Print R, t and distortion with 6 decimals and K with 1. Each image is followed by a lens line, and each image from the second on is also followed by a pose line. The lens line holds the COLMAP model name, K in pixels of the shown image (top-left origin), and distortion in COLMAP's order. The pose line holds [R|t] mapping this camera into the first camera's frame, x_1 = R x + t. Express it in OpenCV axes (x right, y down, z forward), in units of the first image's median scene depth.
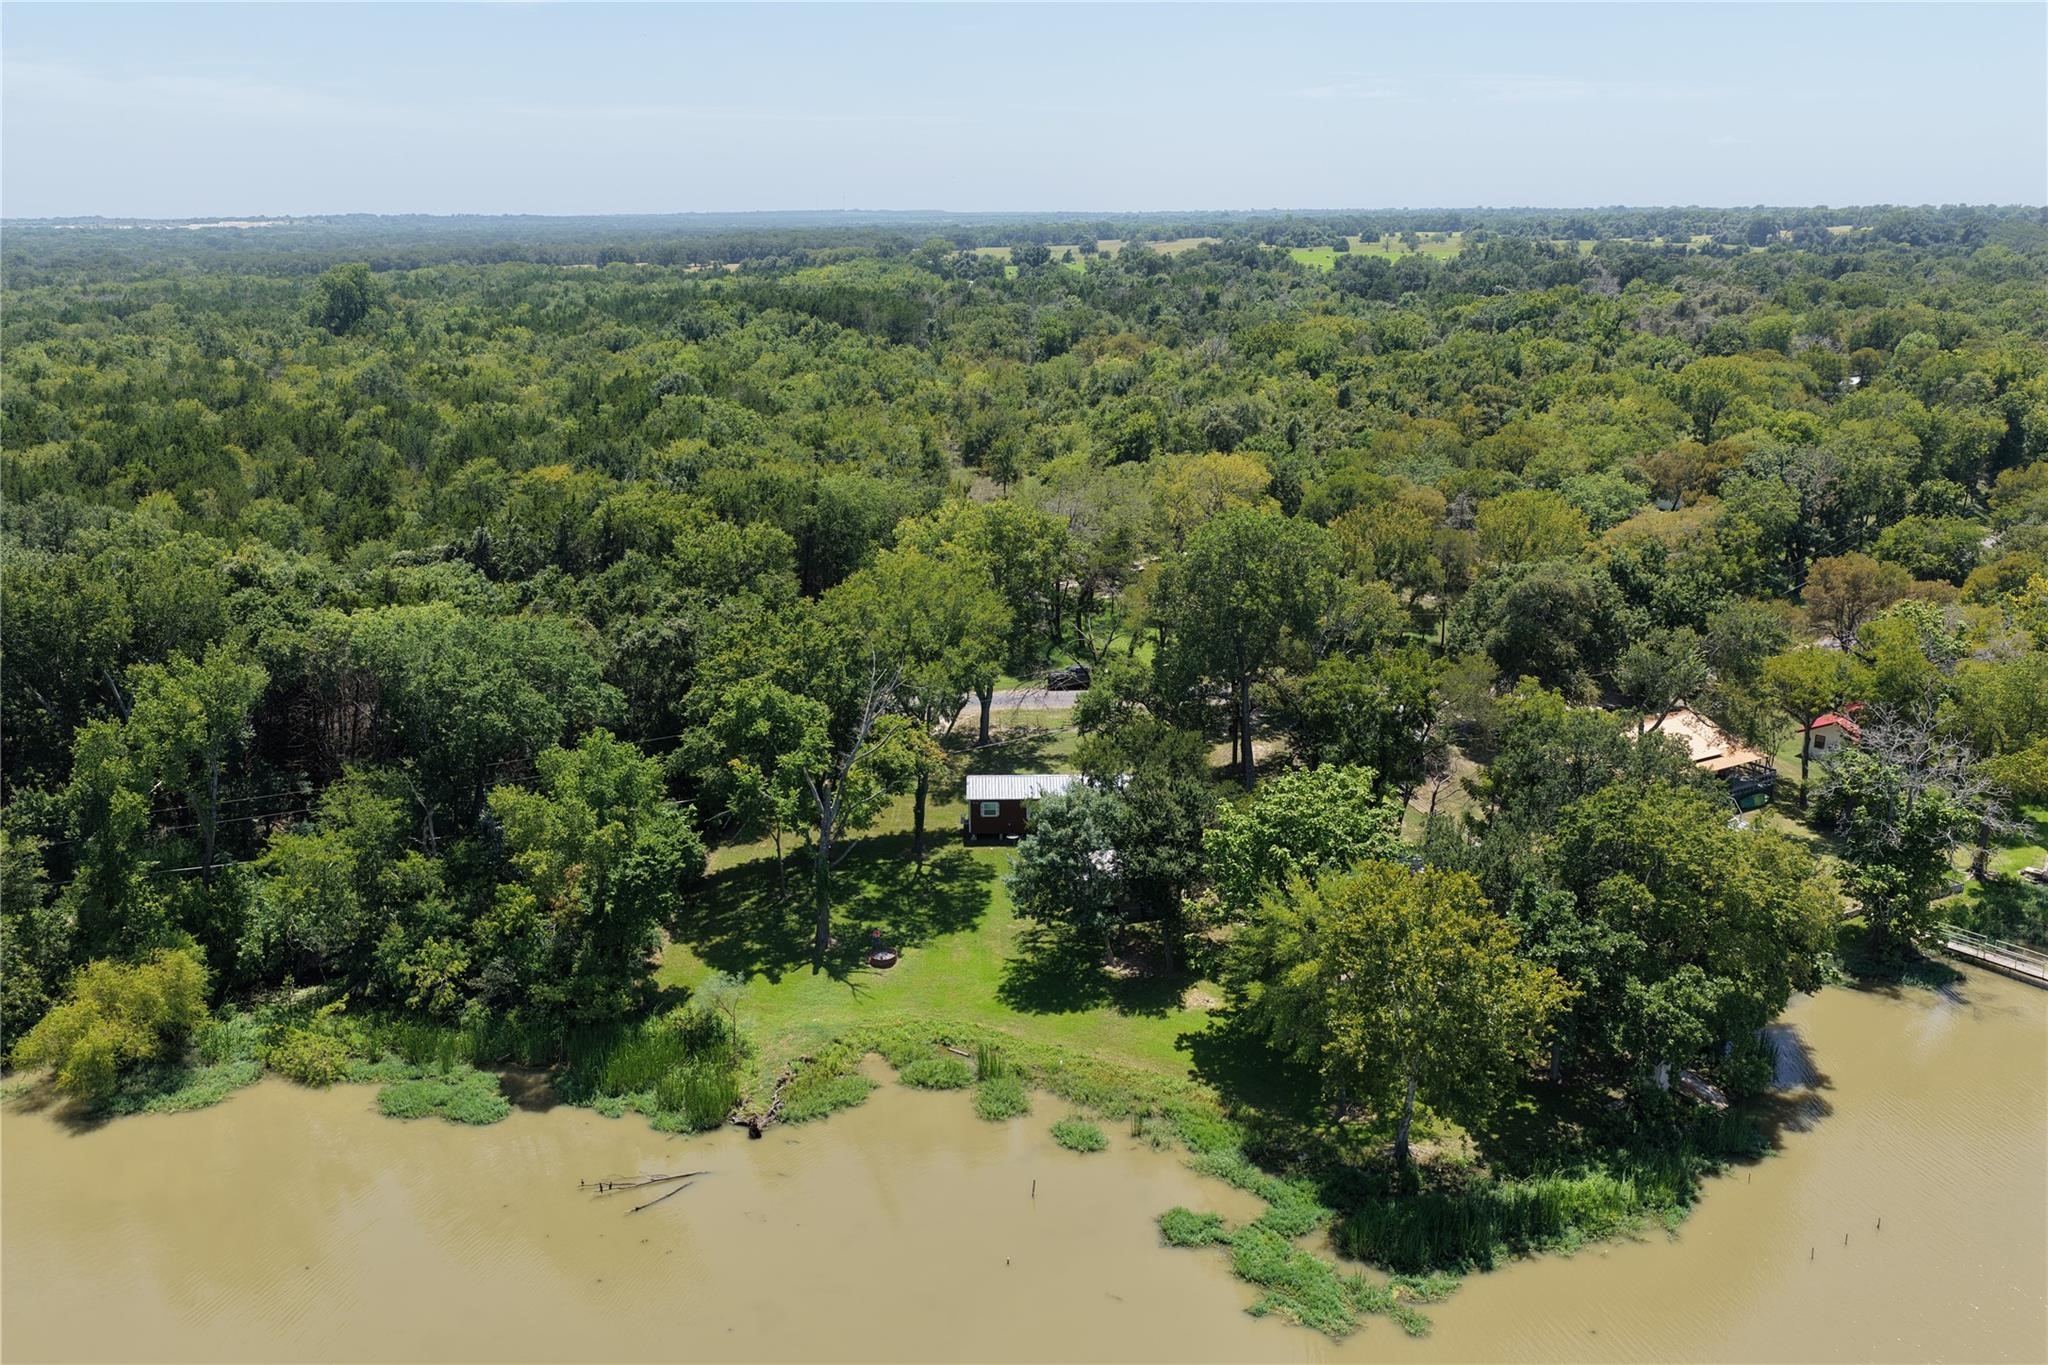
lens RADIAL K [[1710.5, 0, 1024.0], [0, 1710.5, 682.5], [0, 0, 1]] dist [-0.014369, 0.049582]
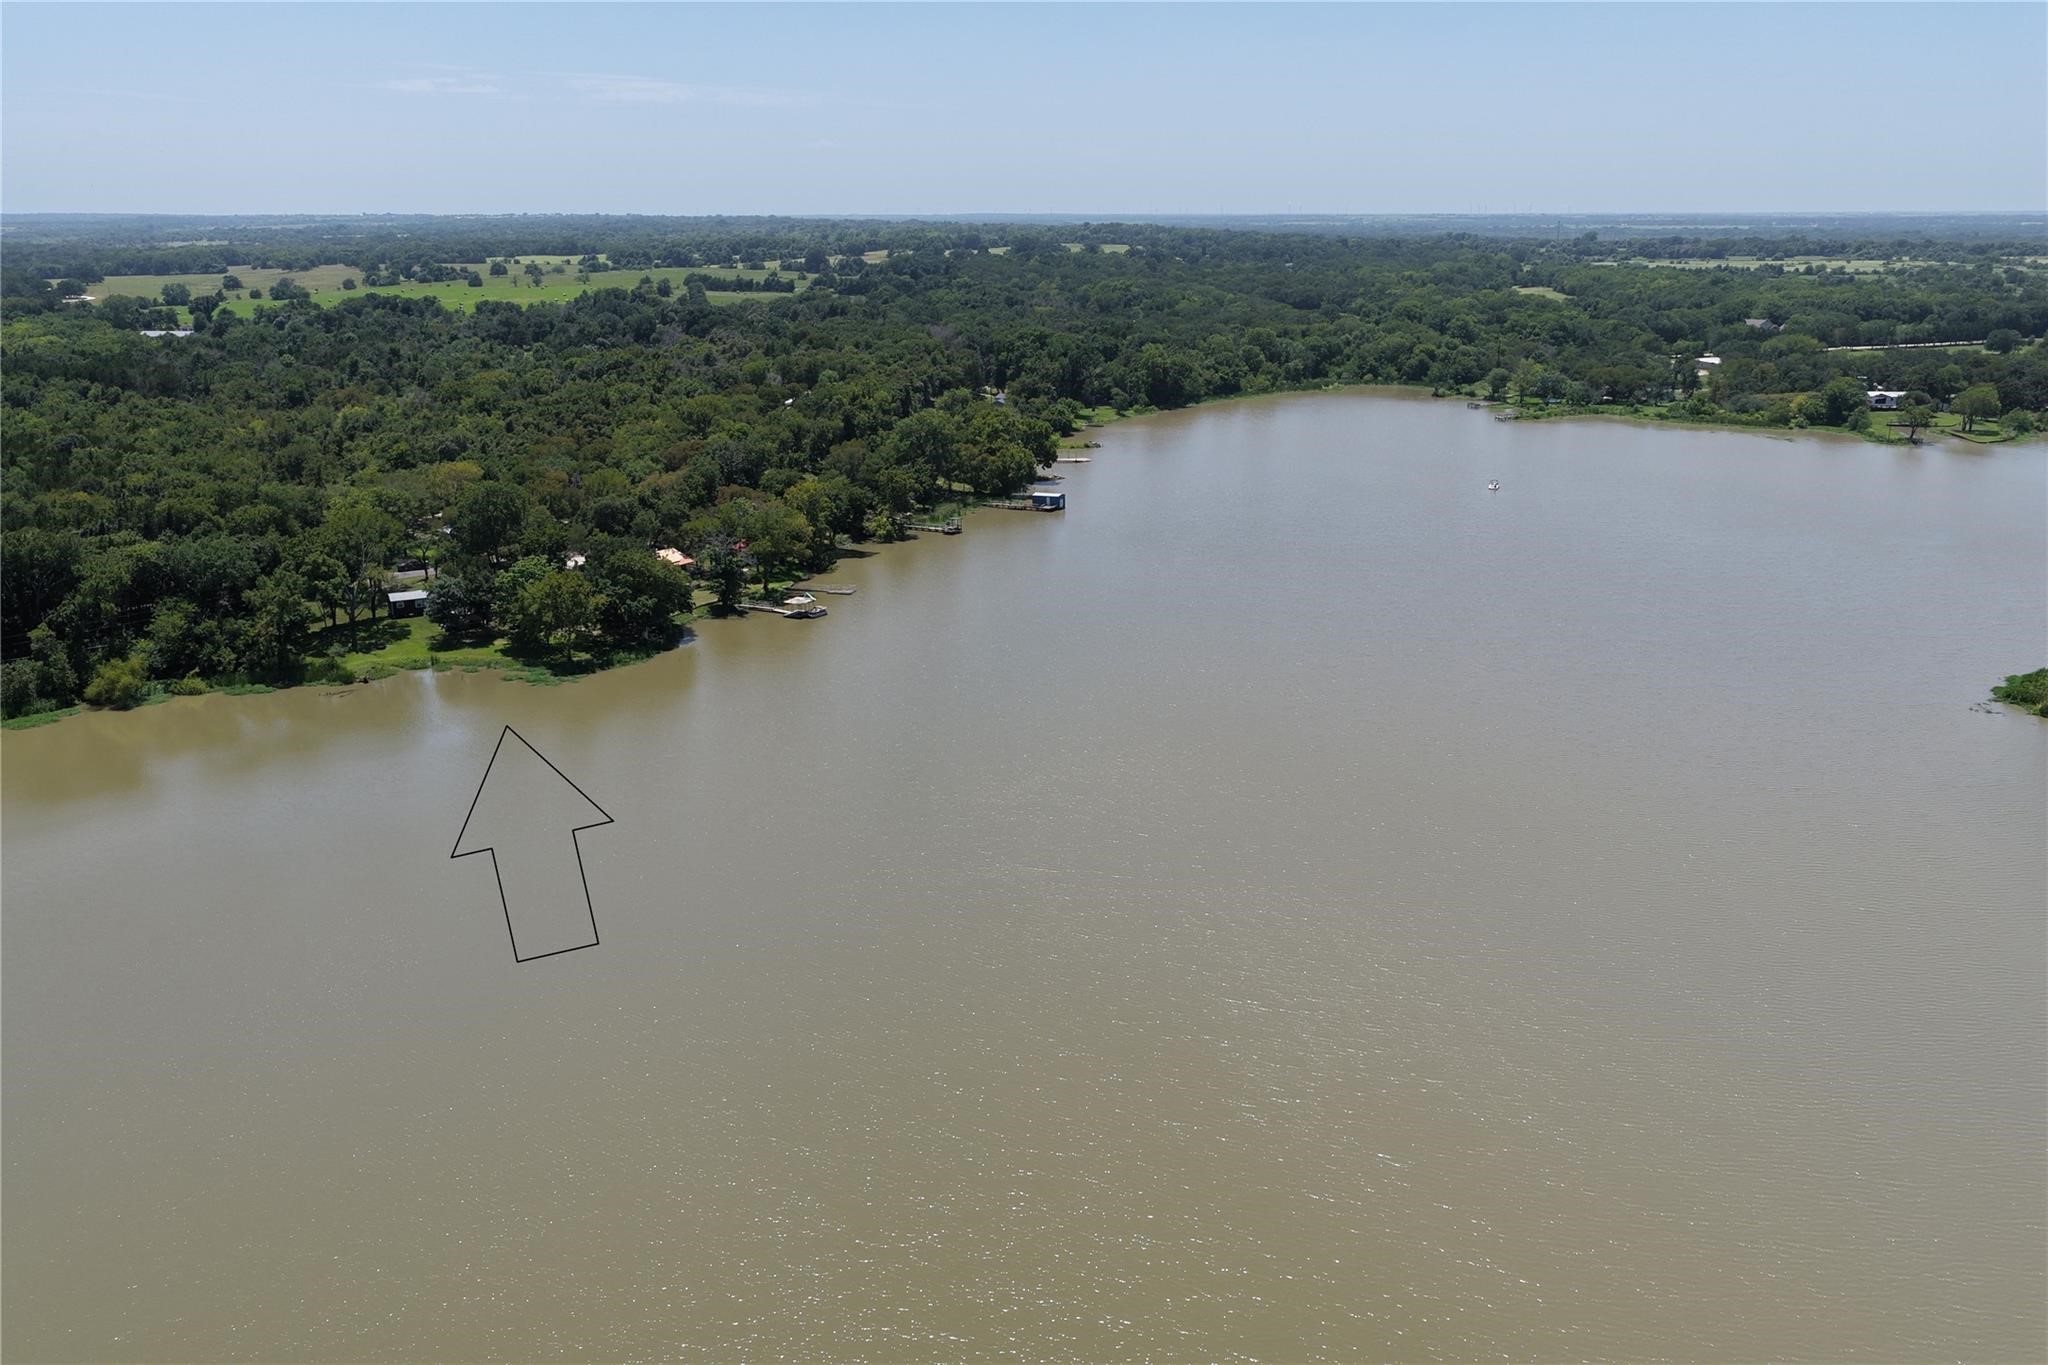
lens RADIAL K [[1710.5, 0, 1024.0], [0, 1710.5, 682.5], [0, 0, 1]] dist [-0.014369, 0.049582]
pose [[0.883792, -0.124272, 0.451074, -0.443981], [0.123909, 0.991826, 0.030474, 0.277877], [-0.451174, 0.028959, 0.891966, -2.083110]]
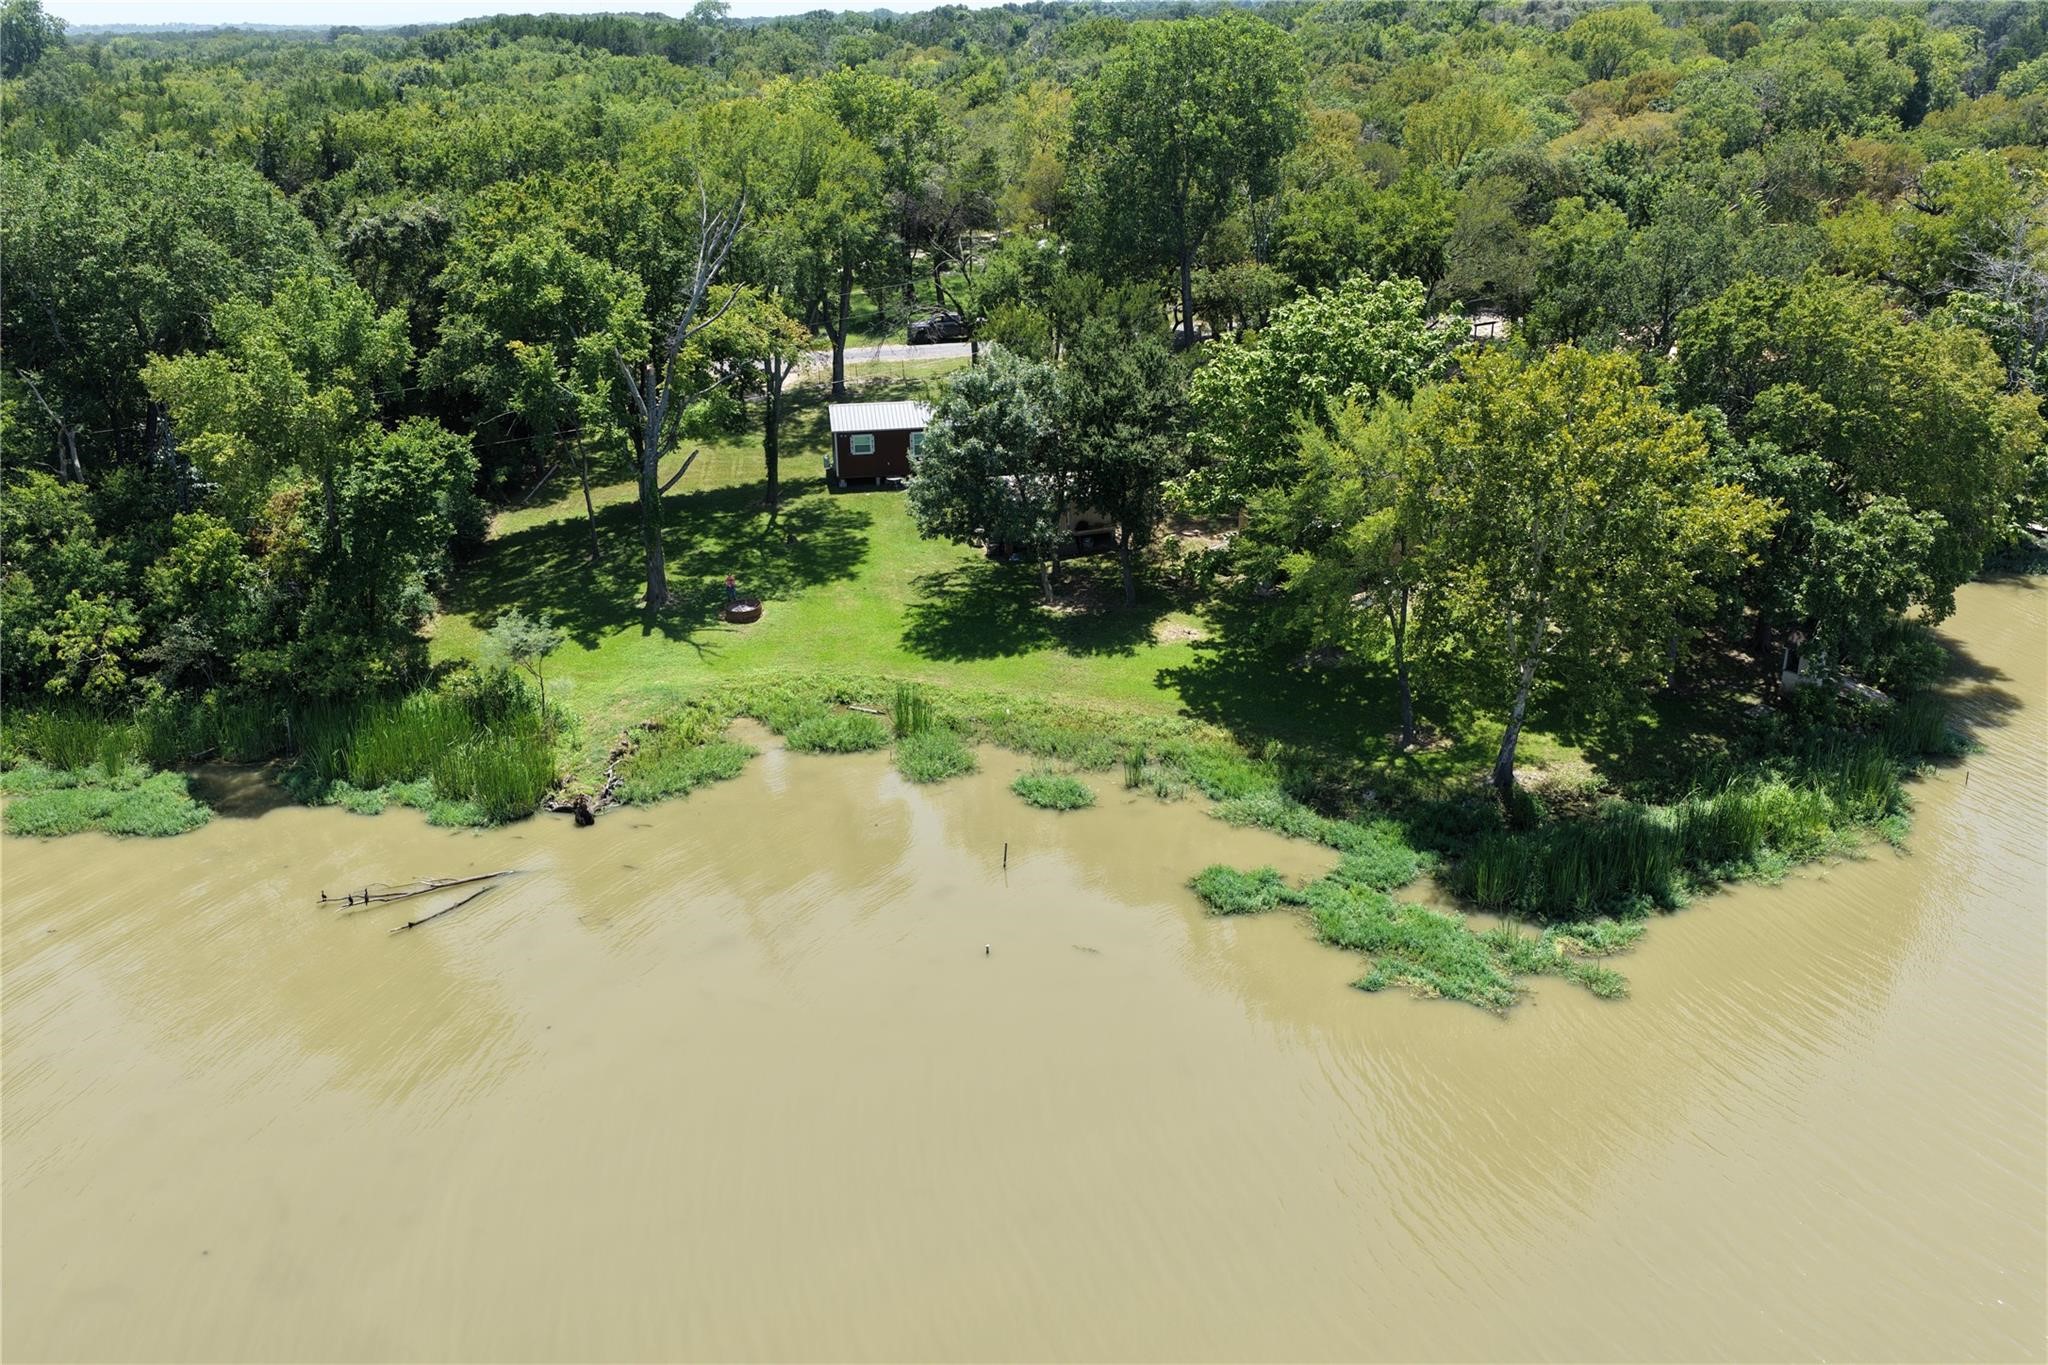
lens RADIAL K [[1710.5, 0, 1024.0], [0, 1710.5, 682.5], [0, 0, 1]] dist [-0.014369, 0.049582]
pose [[0.992064, -0.057759, 0.111686, -0.048554], [0.046316, 0.993657, 0.102469, 0.128088], [-0.116896, -0.096483, 0.988446, 0.267376]]
